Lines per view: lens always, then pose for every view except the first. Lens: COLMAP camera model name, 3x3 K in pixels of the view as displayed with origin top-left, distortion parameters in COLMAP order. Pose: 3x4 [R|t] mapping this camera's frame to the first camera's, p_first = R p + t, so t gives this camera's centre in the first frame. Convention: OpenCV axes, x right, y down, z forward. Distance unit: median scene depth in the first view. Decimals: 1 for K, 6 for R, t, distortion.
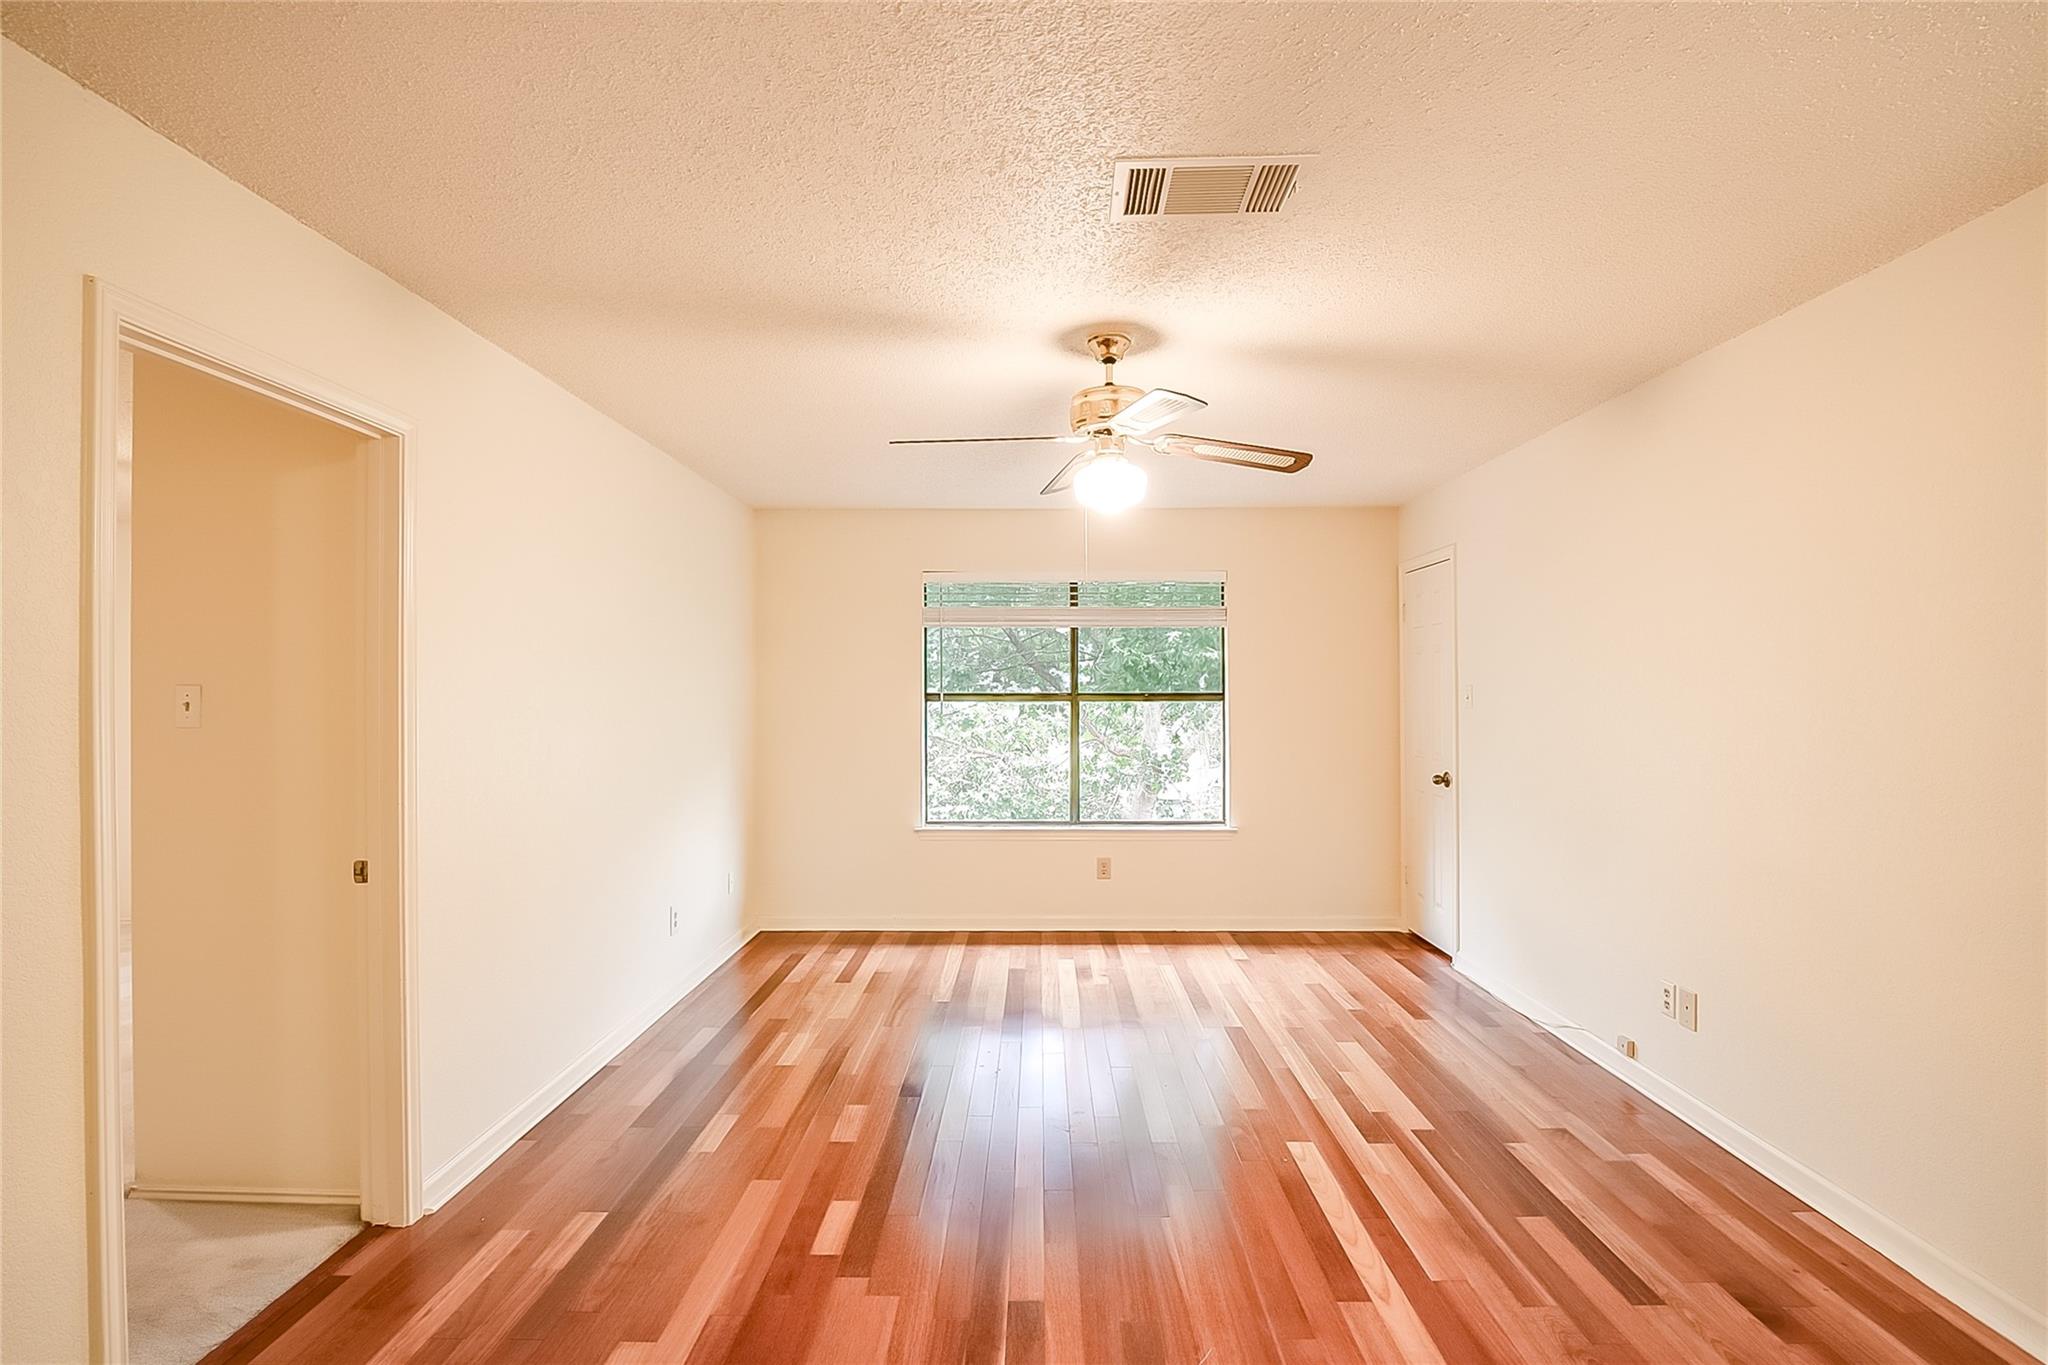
lens RADIAL K [[948.7, 0, 1018.7], [0, 948.7, 688.9], [0, 0, 1]] dist [-0.023291, 0.000628]
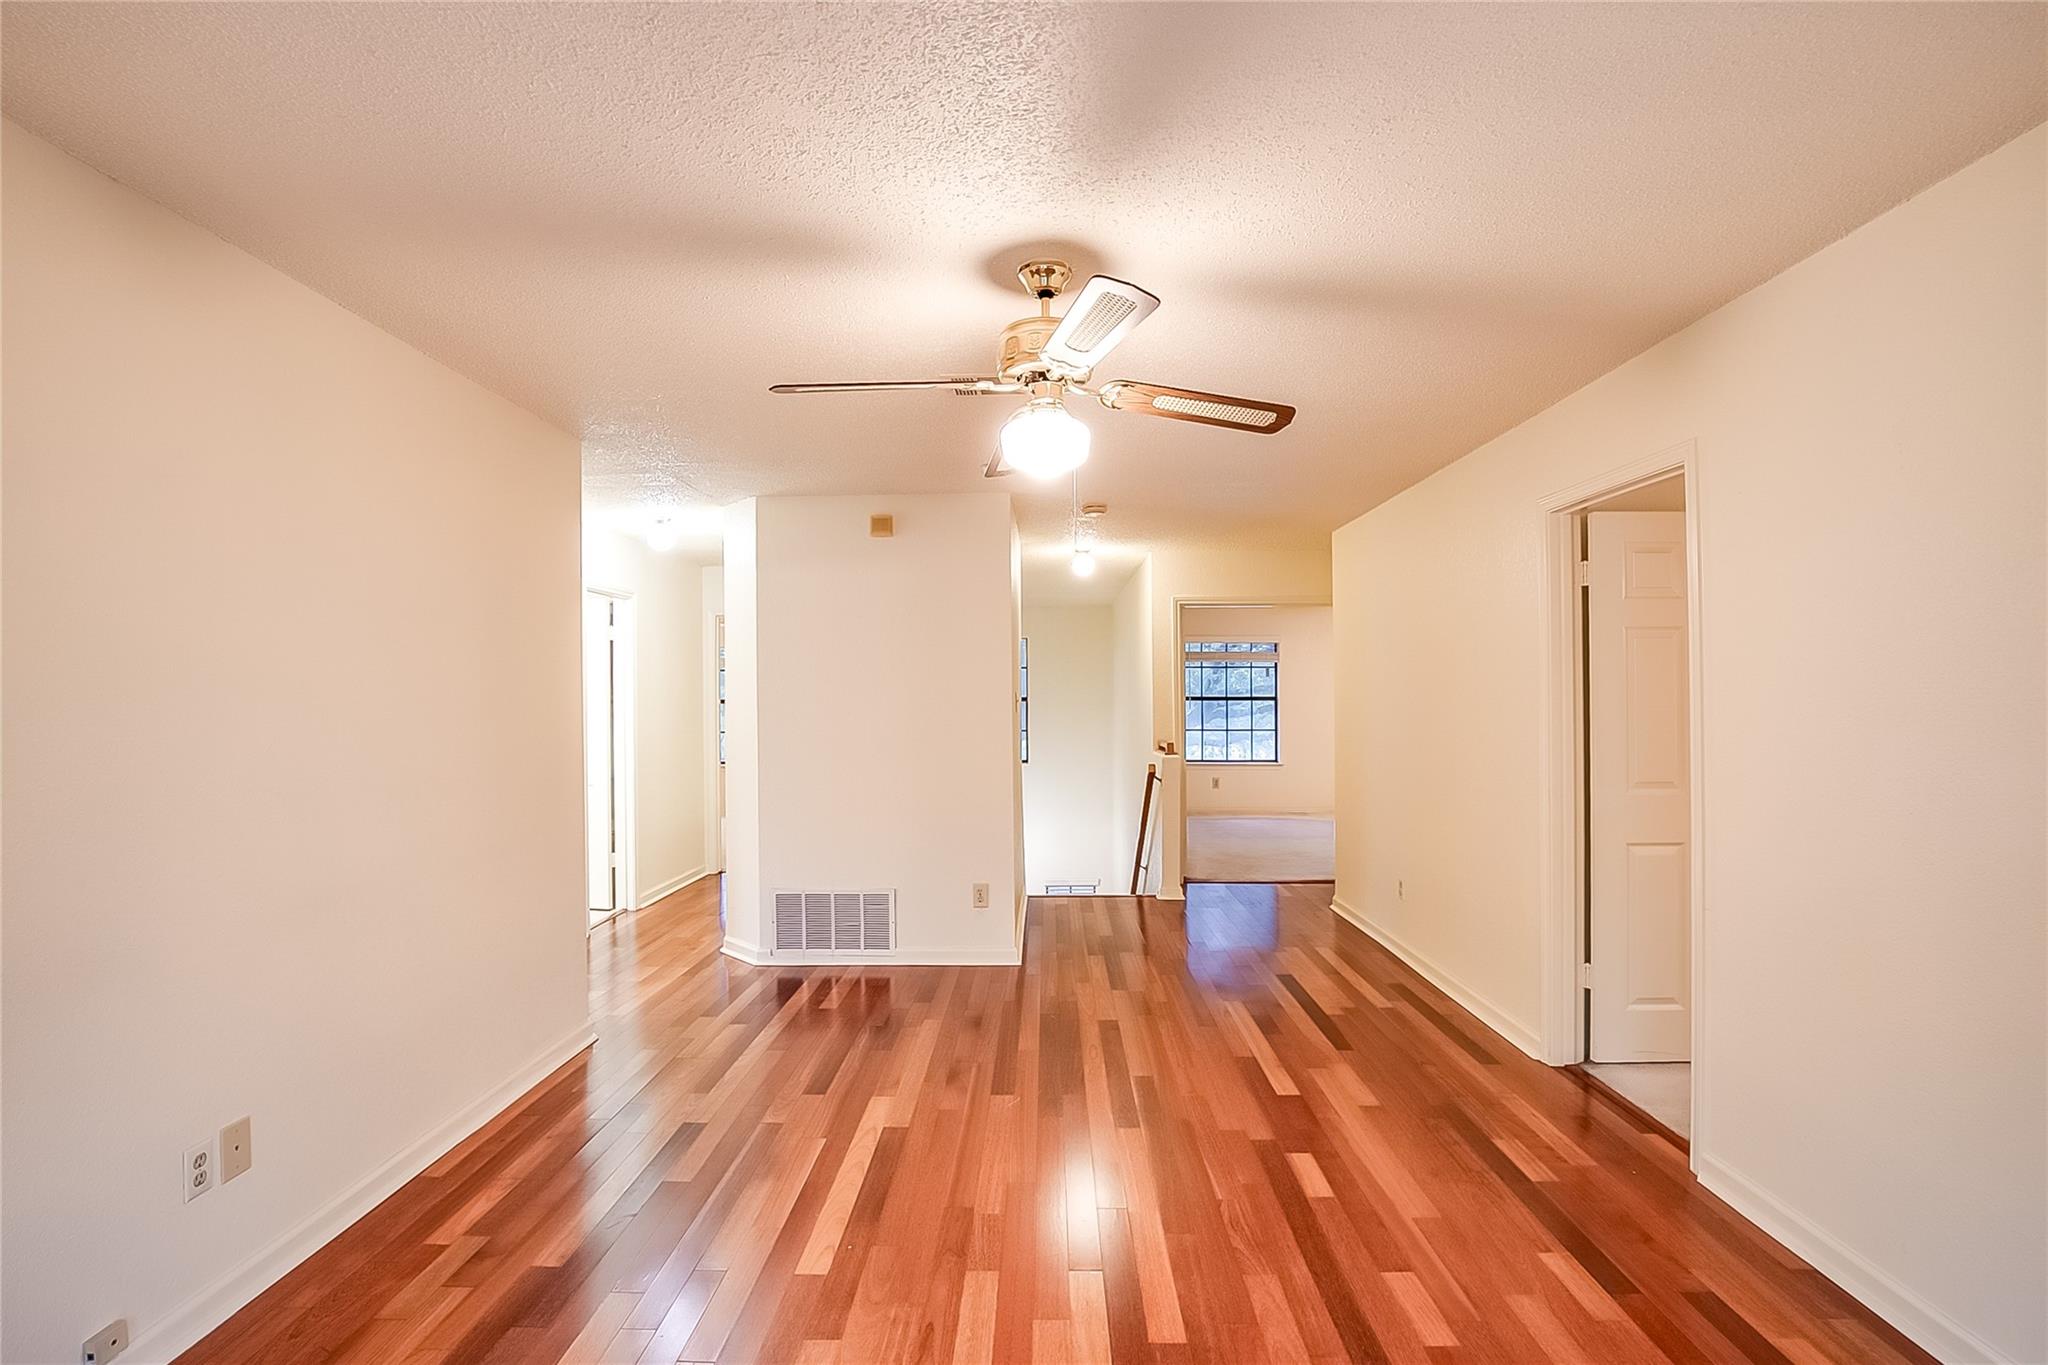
lens RADIAL K [[948.7, 0, 1018.7], [0, 948.7, 688.9], [0, 0, 1]] dist [-0.023291, 0.000628]
pose [[-0.999914, 0.009582, 0.009010, 0.115988], [0.009485, 0.999897, -0.010726, 0.004815], [-0.009112, -0.010640, -0.999902, 1.834107]]
